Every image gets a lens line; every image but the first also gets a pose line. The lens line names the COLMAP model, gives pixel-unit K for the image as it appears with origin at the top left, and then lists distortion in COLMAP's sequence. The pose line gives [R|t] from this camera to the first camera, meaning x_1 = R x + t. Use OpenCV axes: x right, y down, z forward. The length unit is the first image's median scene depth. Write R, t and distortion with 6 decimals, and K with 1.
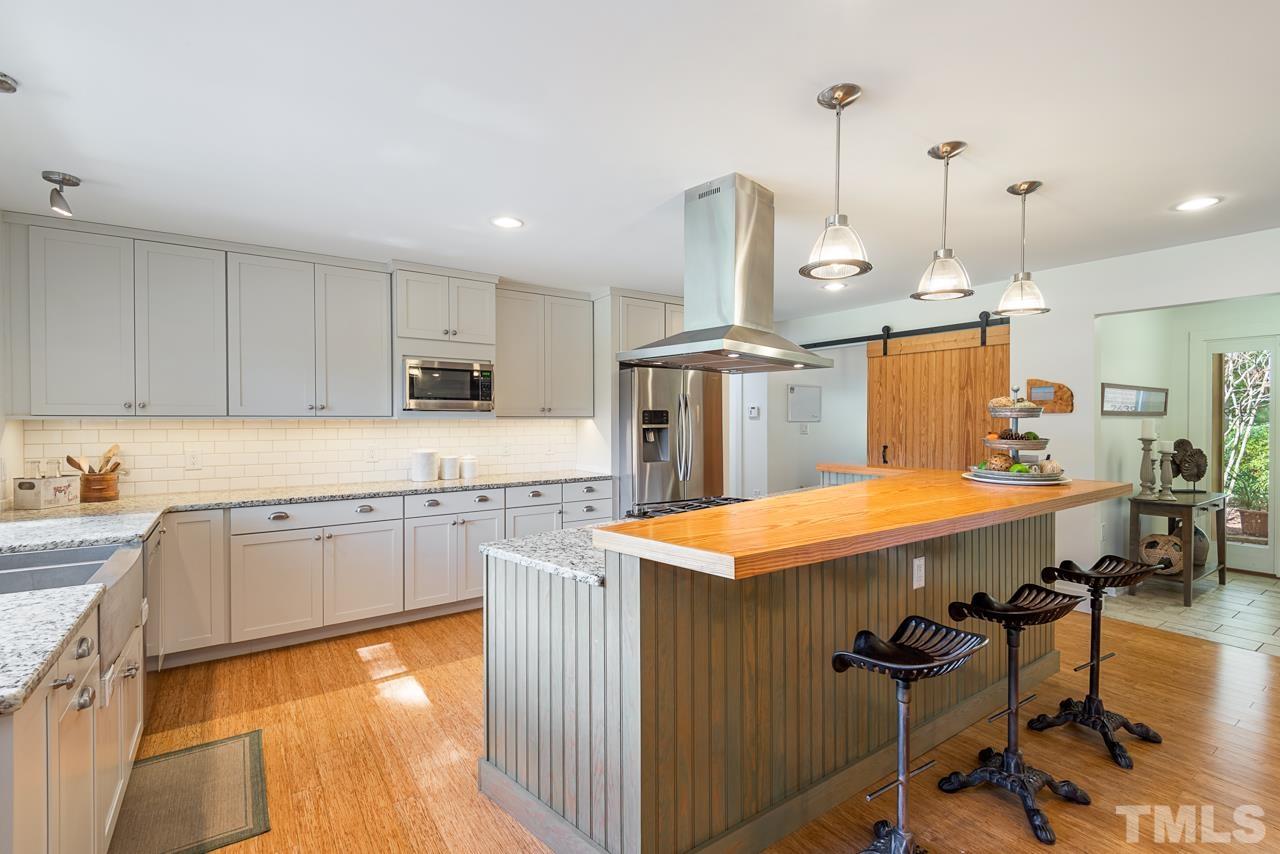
lens RADIAL K [[575.1, 0, 650.6], [0, 575.1, 429.7], [0, 0, 1]] dist [0.008364, -0.000970]
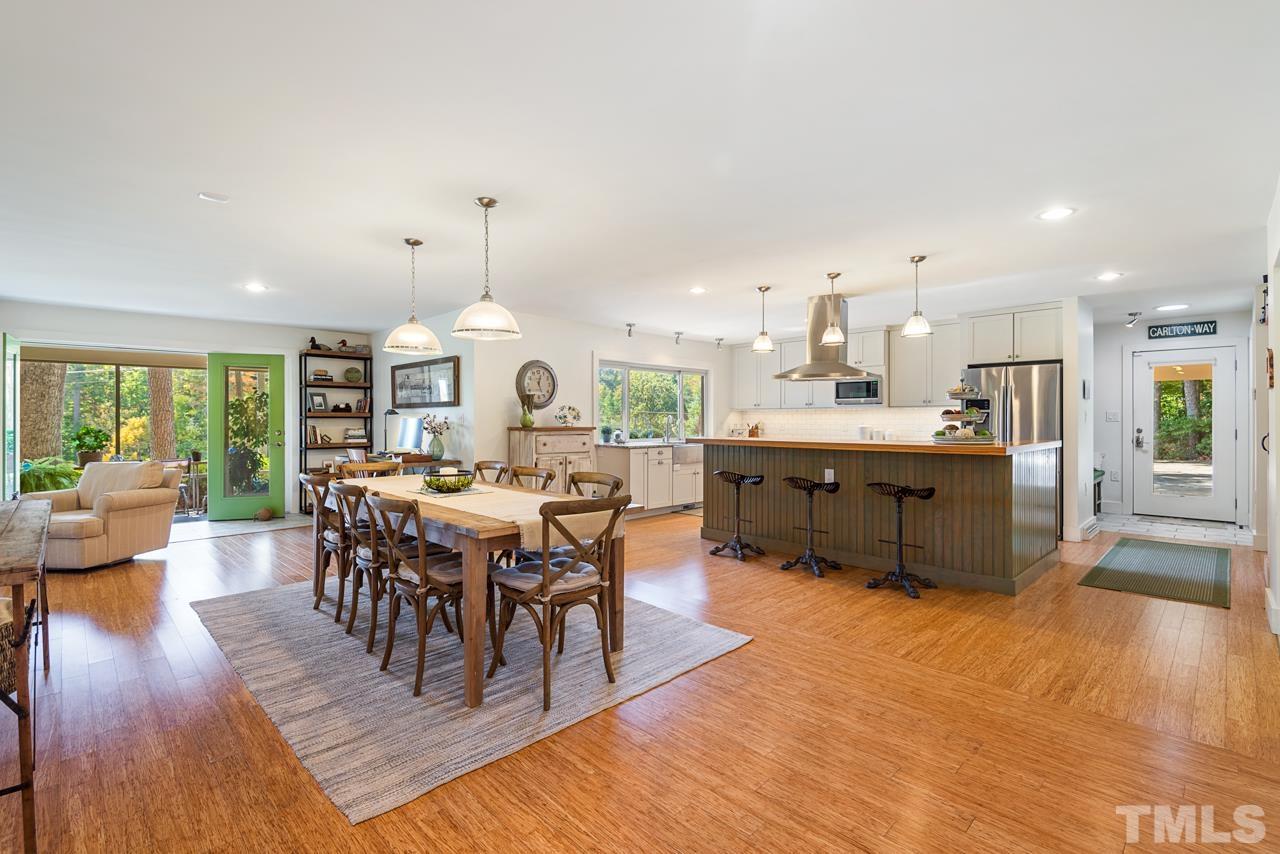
lens RADIAL K [[583.5, 0, 638.1], [0, 583.5, 417.5], [0, 0, 1]] dist [0.023124, -0.025222]
pose [[0.162630, -0.002652, -0.986684, 1.721179], [-0.013558, 0.999896, -0.004923, 0.036096], [0.986594, 0.014178, 0.162577, -0.032430]]
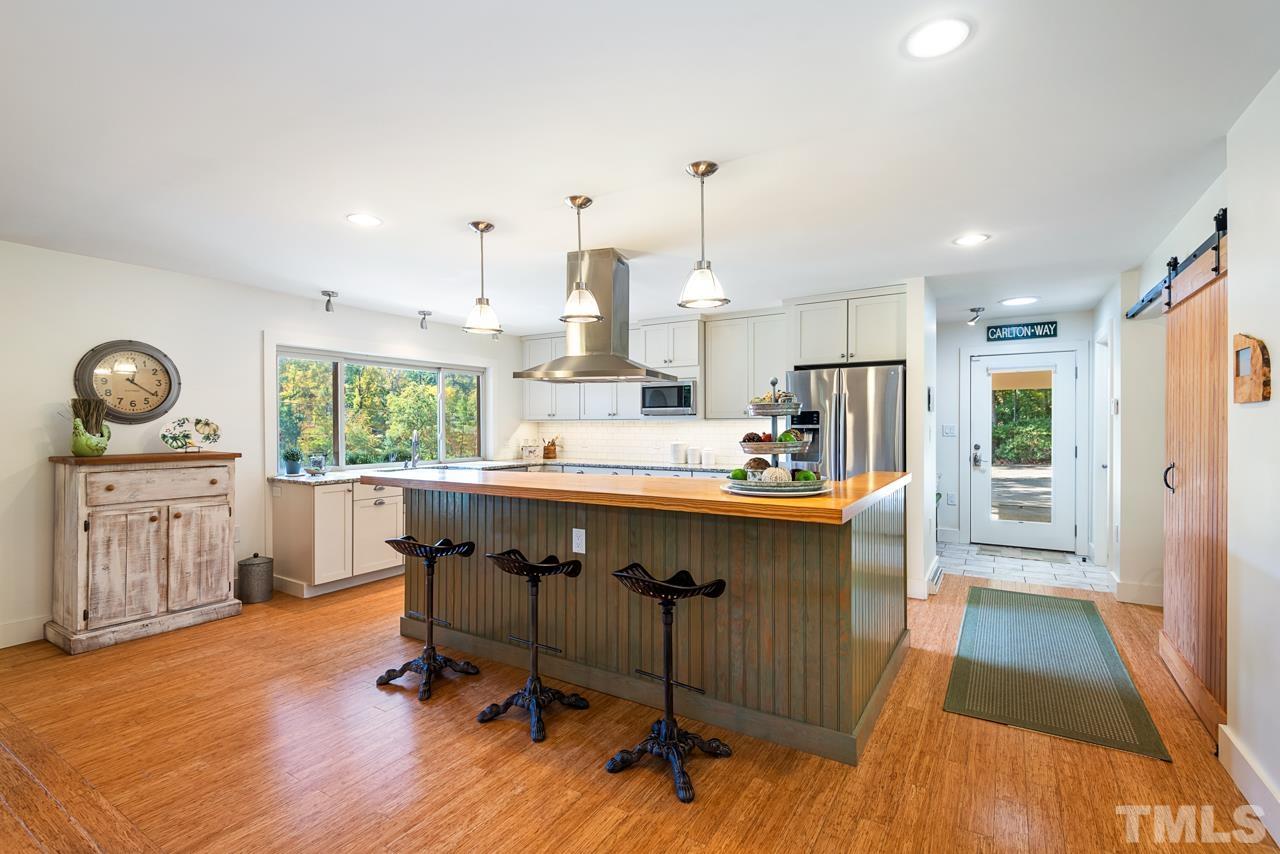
lens RADIAL K [[580.9, 0, 646.9], [0, 580.9, 424.7], [0, 0, 1]] dist [0.030641, -0.024776]
pose [[0.397470, 0.001480, -0.917614, 1.184219], [-0.011700, 0.999926, -0.003455, -0.003750], [0.917540, 0.012110, 0.397458, 0.434683]]
